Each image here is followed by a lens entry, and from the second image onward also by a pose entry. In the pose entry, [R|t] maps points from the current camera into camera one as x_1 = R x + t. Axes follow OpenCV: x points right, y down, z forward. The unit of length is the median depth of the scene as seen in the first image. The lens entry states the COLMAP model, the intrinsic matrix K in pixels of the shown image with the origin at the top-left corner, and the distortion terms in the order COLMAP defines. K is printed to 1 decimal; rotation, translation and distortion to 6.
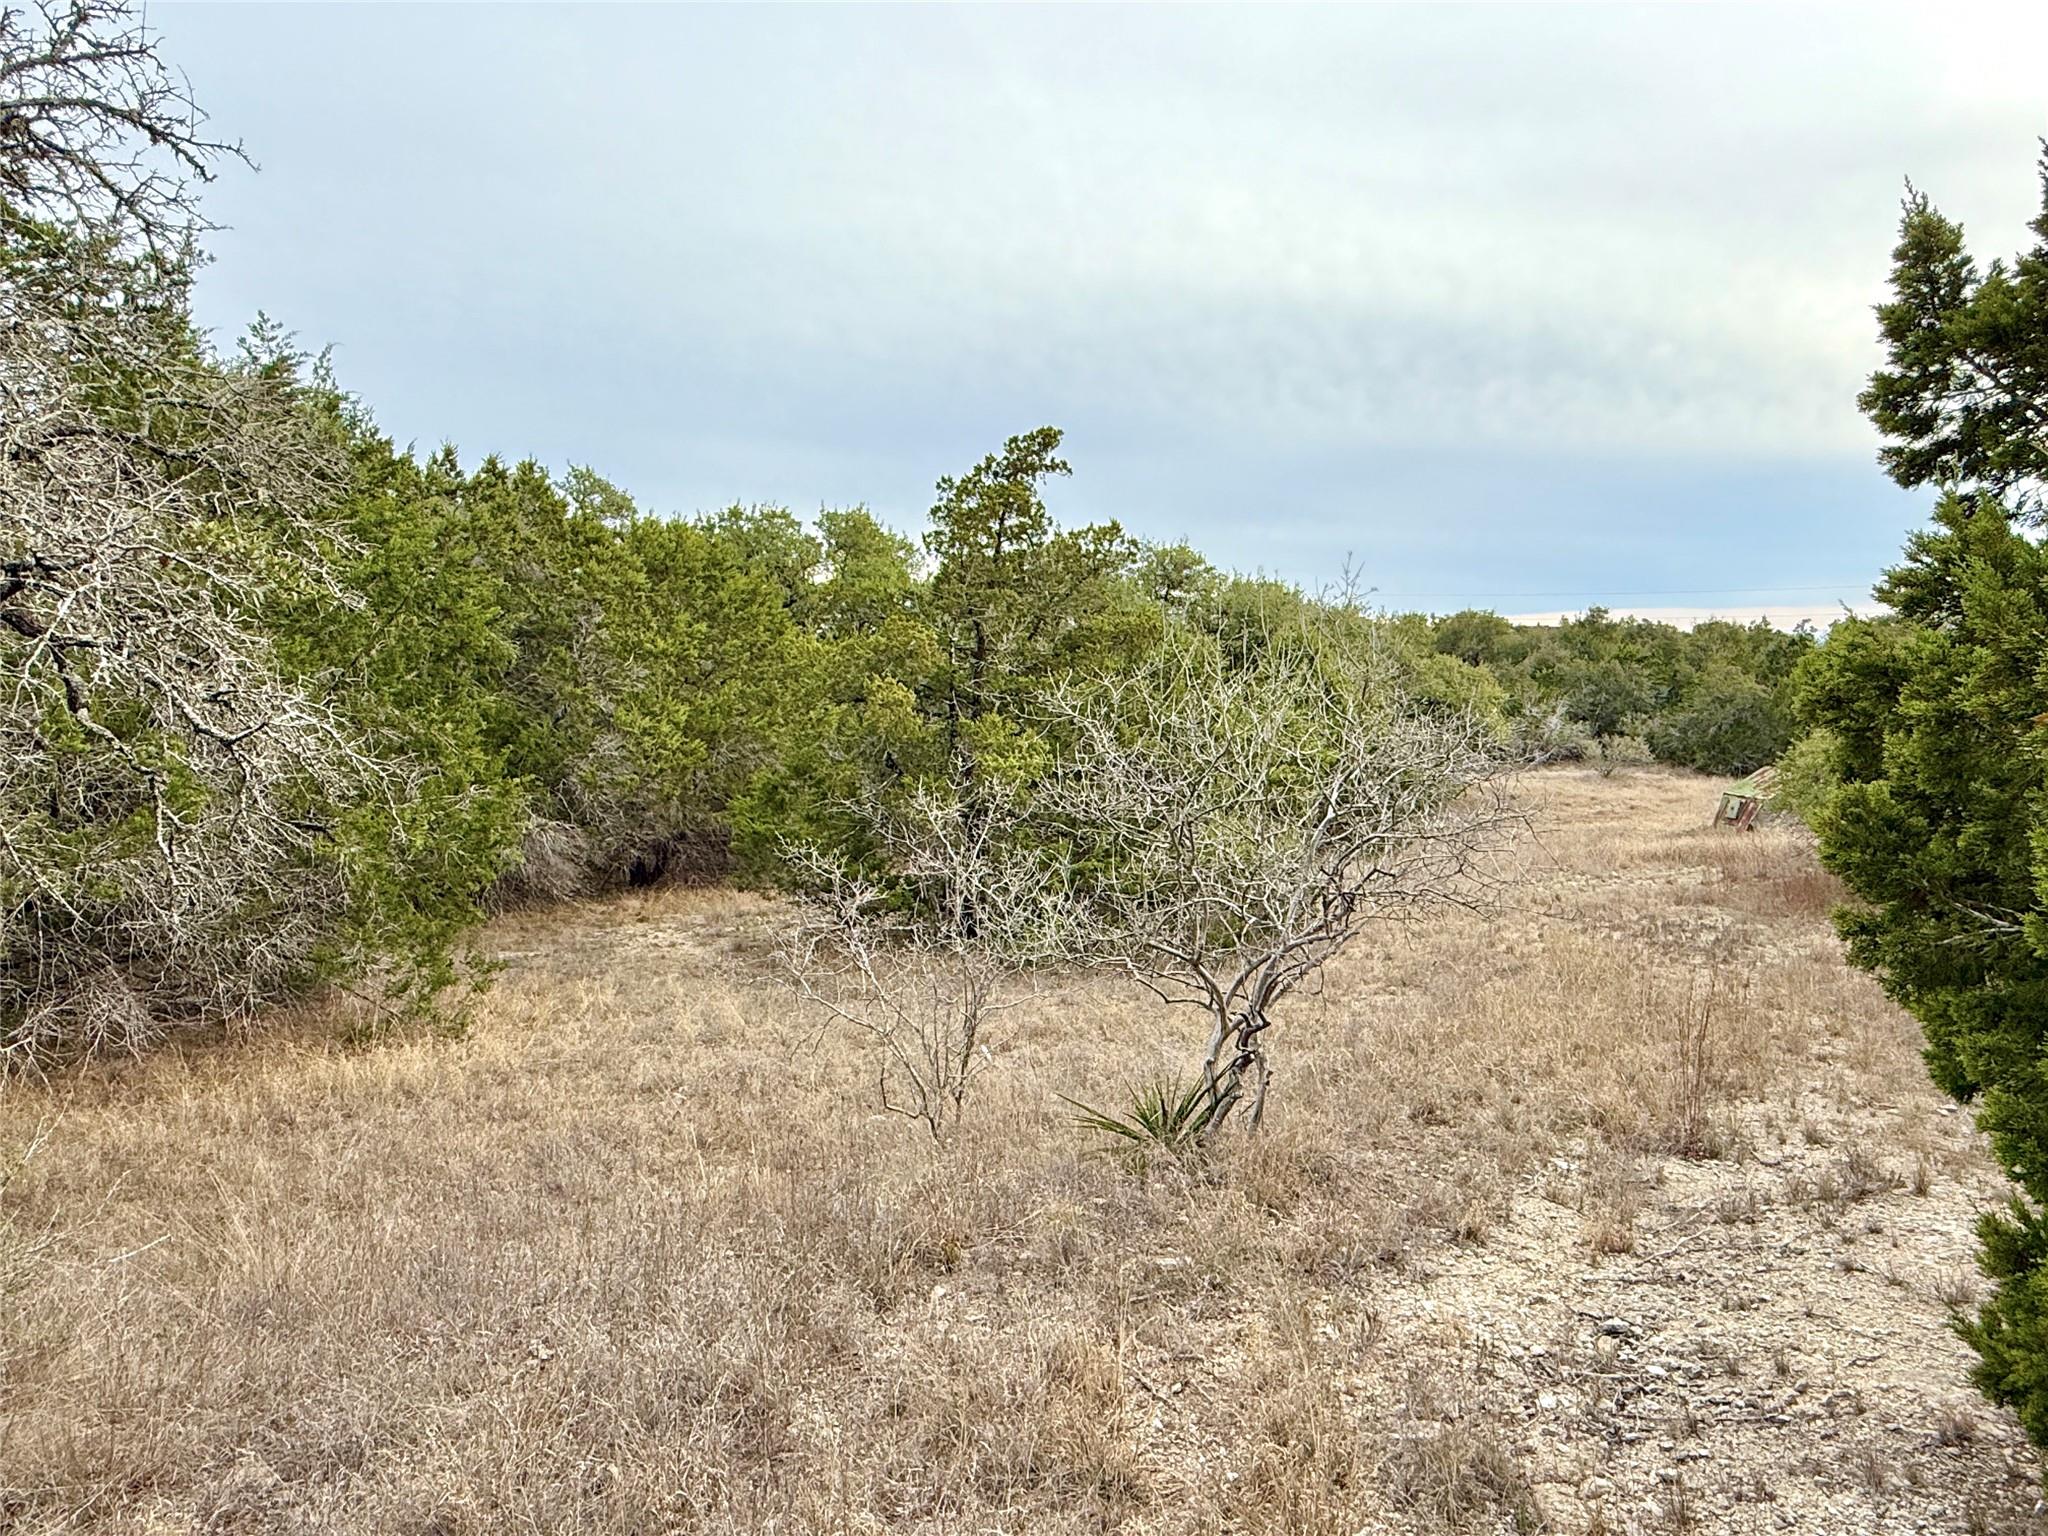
lens RADIAL K [[1301.3, 0, 1027.3], [0, 1301.3, 786.1], [0, 0, 1]] dist [-0.001062, -0.003054]
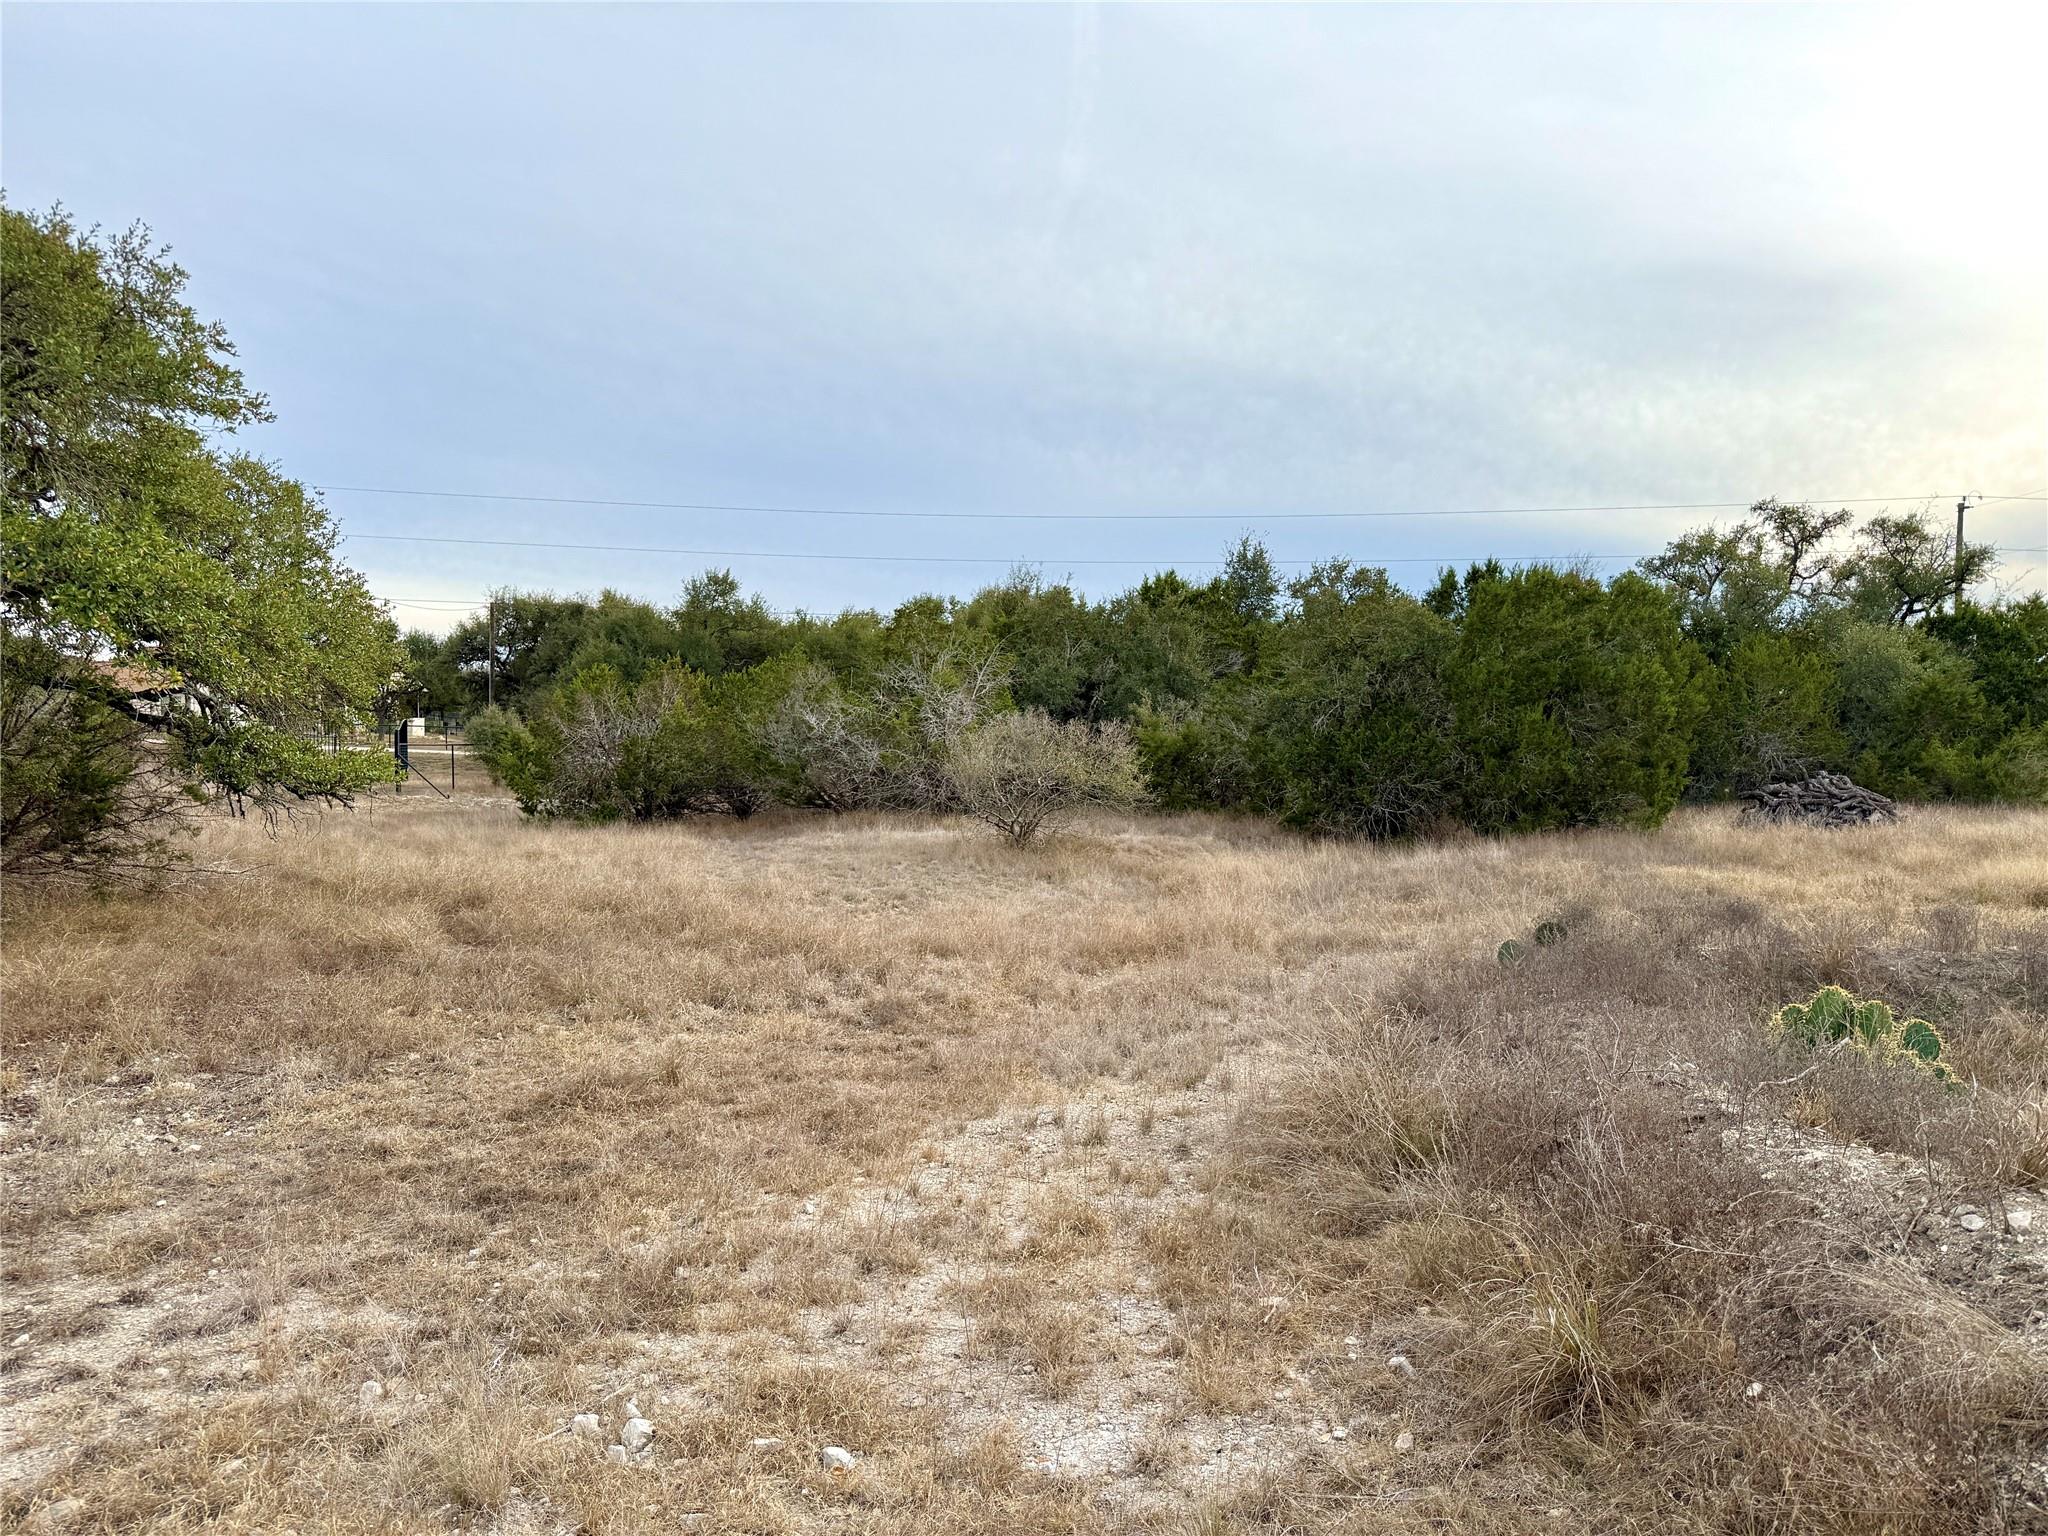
lens RADIAL K [[1420.8, 0, 1020.9], [0, 1420.8, 769.6], [0, 0, 1]] dist [-0.008693, -0.002166]
pose [[0.964395, 0.009597, 0.264292, 0.291762], [0.005523, 0.998393, -0.056404, -0.004724], [-0.264409, 0.055856, 0.962792, 0.547488]]
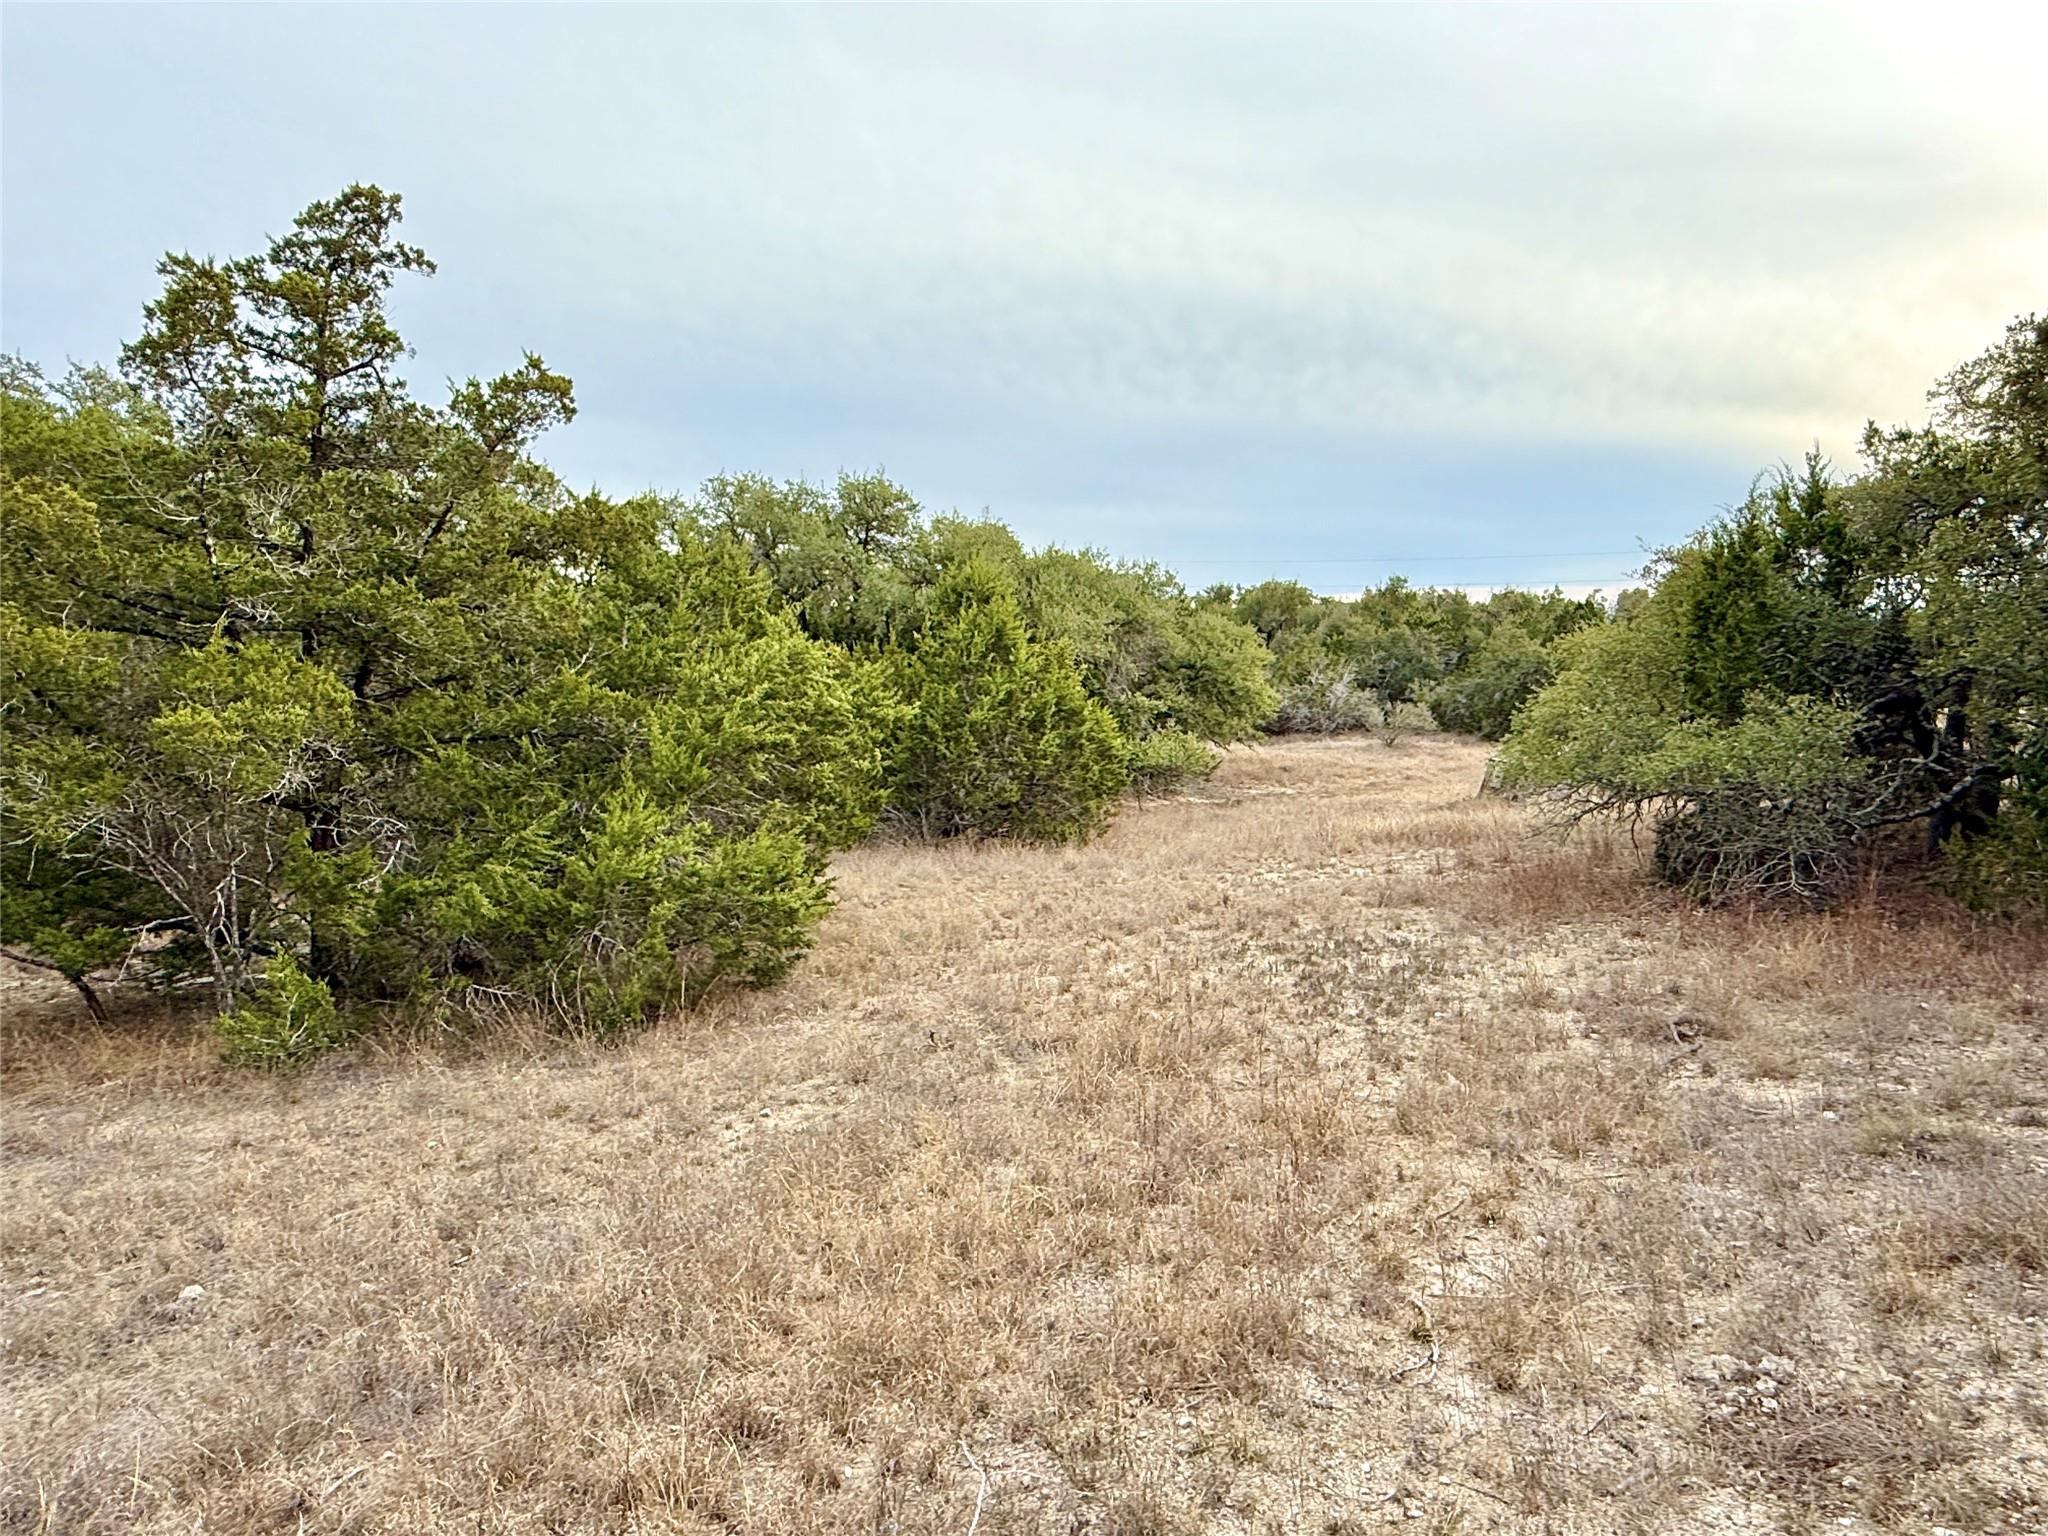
lens RADIAL K [[1301.3, 0, 1026.1], [0, 1301.3, 751.5], [0, 0, 1]] dist [-0.001062, -0.003054]
pose [[0.992818, -0.016390, 0.118503, 0.062446], [0.017867, 0.999775, -0.011411, 0.002424], [-0.118290, 0.013446, 0.992888, 0.084715]]
